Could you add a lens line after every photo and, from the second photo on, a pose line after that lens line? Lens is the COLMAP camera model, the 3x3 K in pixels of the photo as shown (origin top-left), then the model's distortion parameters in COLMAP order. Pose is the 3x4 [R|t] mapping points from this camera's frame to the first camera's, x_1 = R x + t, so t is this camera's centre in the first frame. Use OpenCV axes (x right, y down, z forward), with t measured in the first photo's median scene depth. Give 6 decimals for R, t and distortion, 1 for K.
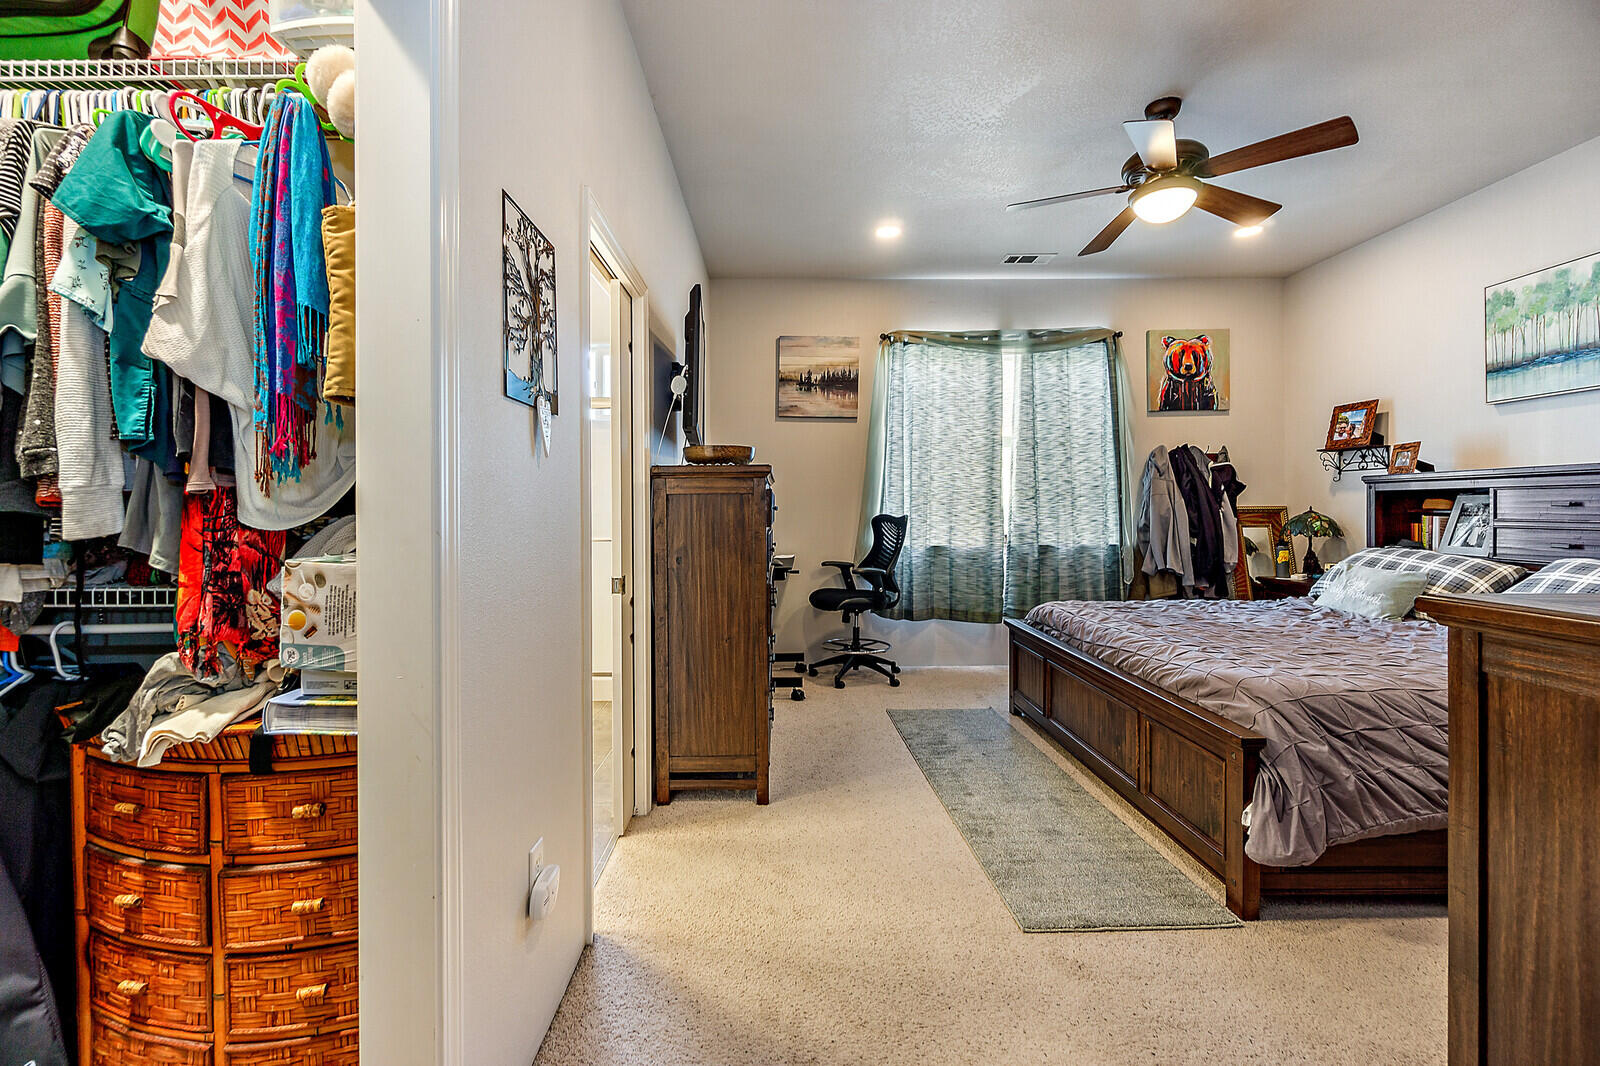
lens RADIAL K [[687.4, 0, 798.3], [0, 687.4, 521.2], [0, 0, 1]] dist [0.001774, -0.000525]
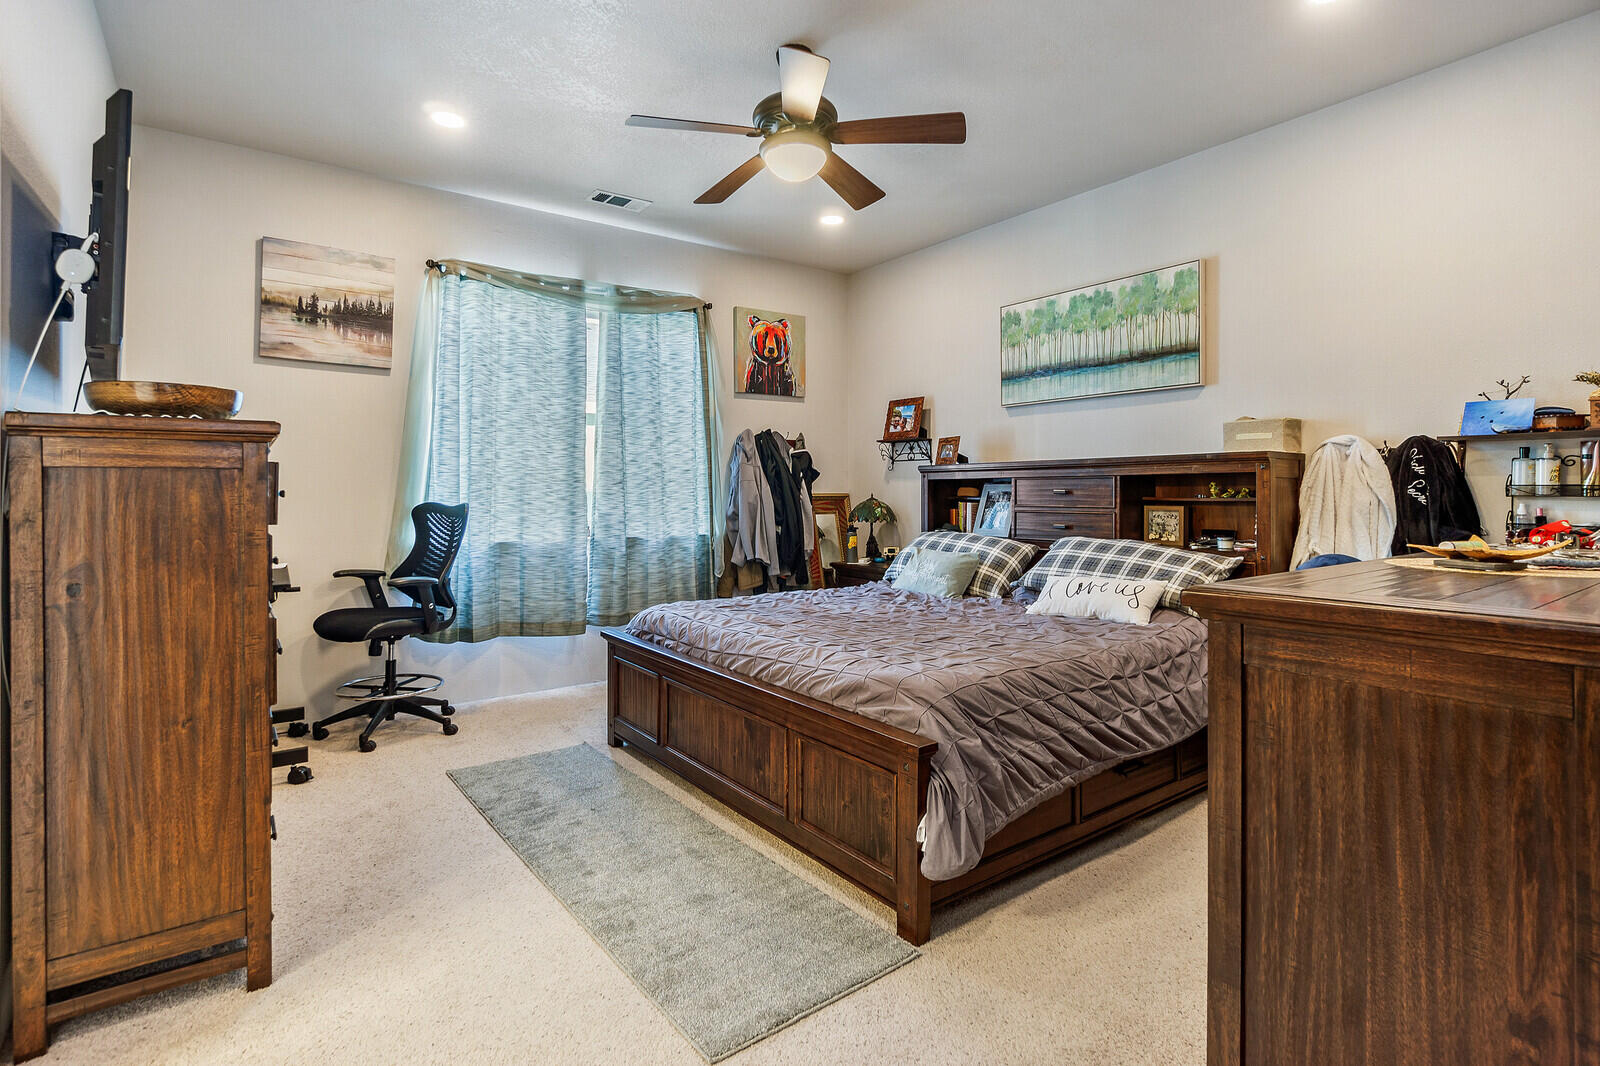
lens RADIAL K [[758.0, 0, 778.6], [0, 758.0, 495.1], [0, 0, 1]] dist [-0.006061, 0.000953]
pose [[0.821166, 0.002134, 0.570685, -0.050869], [0.008646, 0.999832, -0.016179, -0.002444], [-0.570624, 0.018220, 0.821009, 0.176371]]
